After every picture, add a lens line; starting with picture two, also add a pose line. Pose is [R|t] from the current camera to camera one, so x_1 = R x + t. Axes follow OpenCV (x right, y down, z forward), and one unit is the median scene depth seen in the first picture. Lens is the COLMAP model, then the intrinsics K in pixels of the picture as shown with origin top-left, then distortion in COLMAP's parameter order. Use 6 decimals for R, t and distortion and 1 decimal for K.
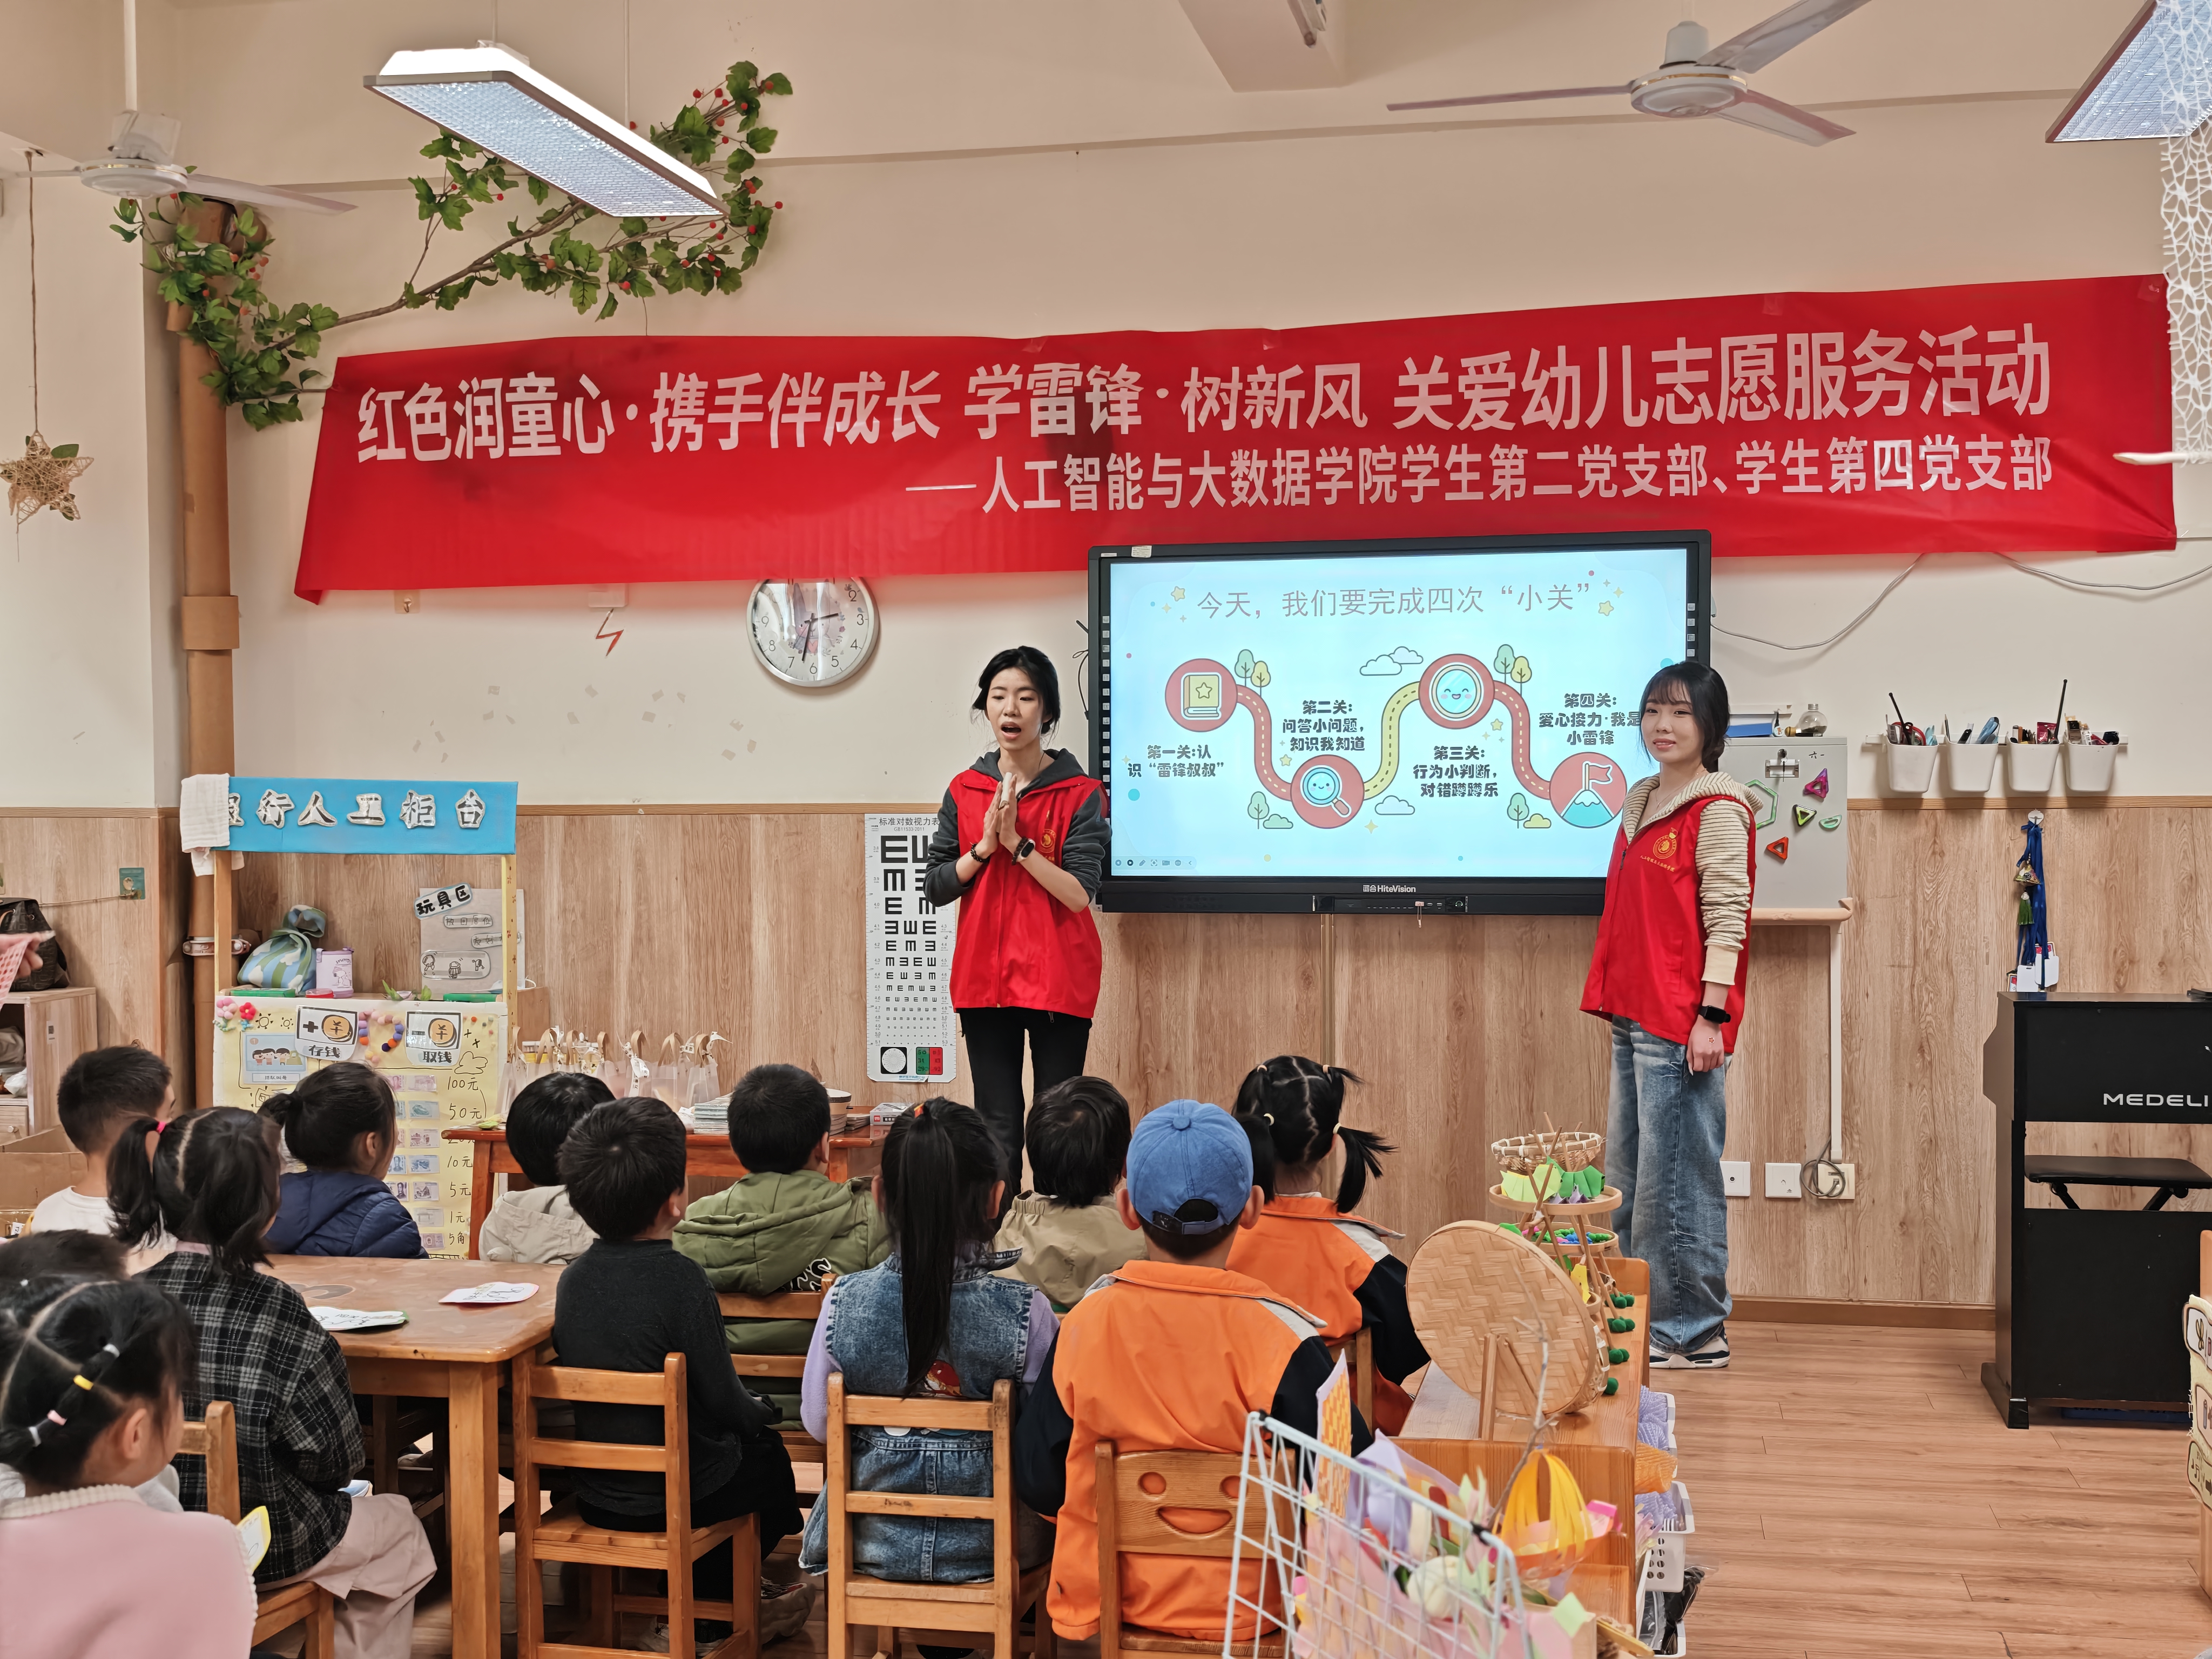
lens RADIAL K [[2487.2, 0, 1106.0], [0, 2487.2, 829.5], [0, 0, 1]] dist [0.016351, -0.504408]
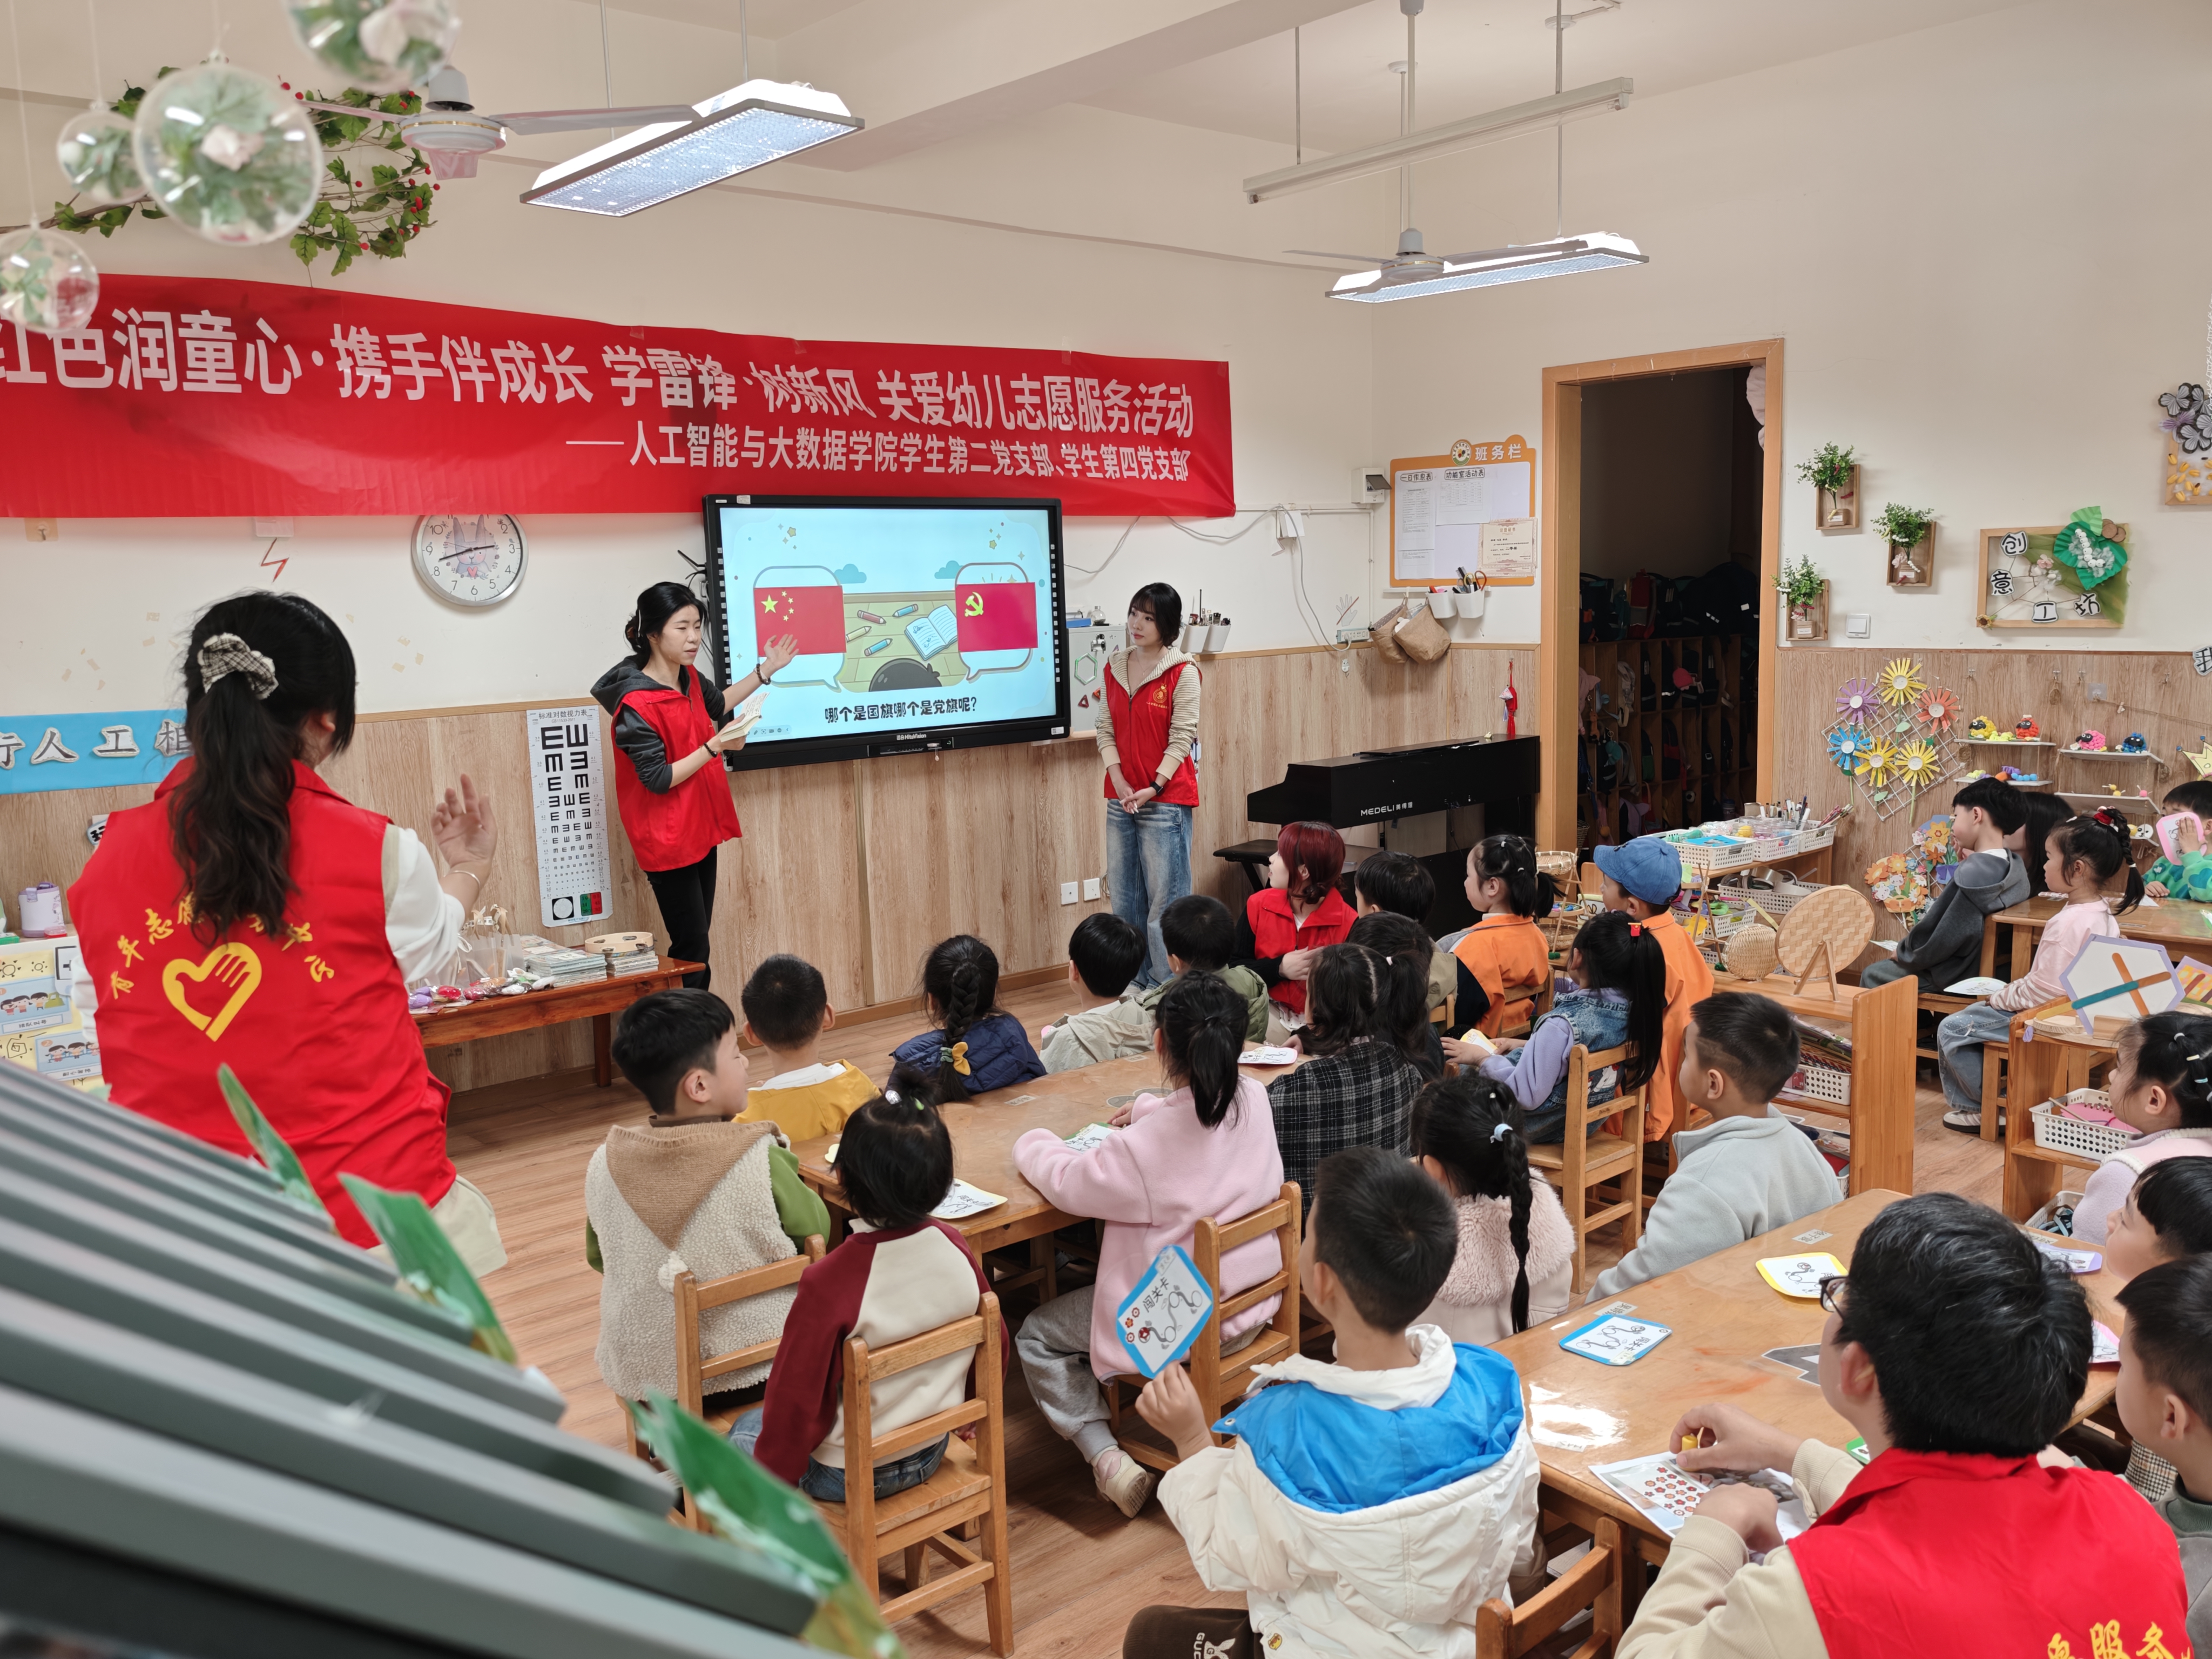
lens RADIAL K [[1769.9, 0, 1106.0], [0, 1769.9, 829.5], [0, 0, 1]] dist [-0.165685, 0.101948]
pose [[0.579968, -0.121245, 0.805566, -0.643376], [0.032503, 0.991519, 0.125832, -0.047807], [-0.813990, -0.046795, 0.578990, 0.290100]]
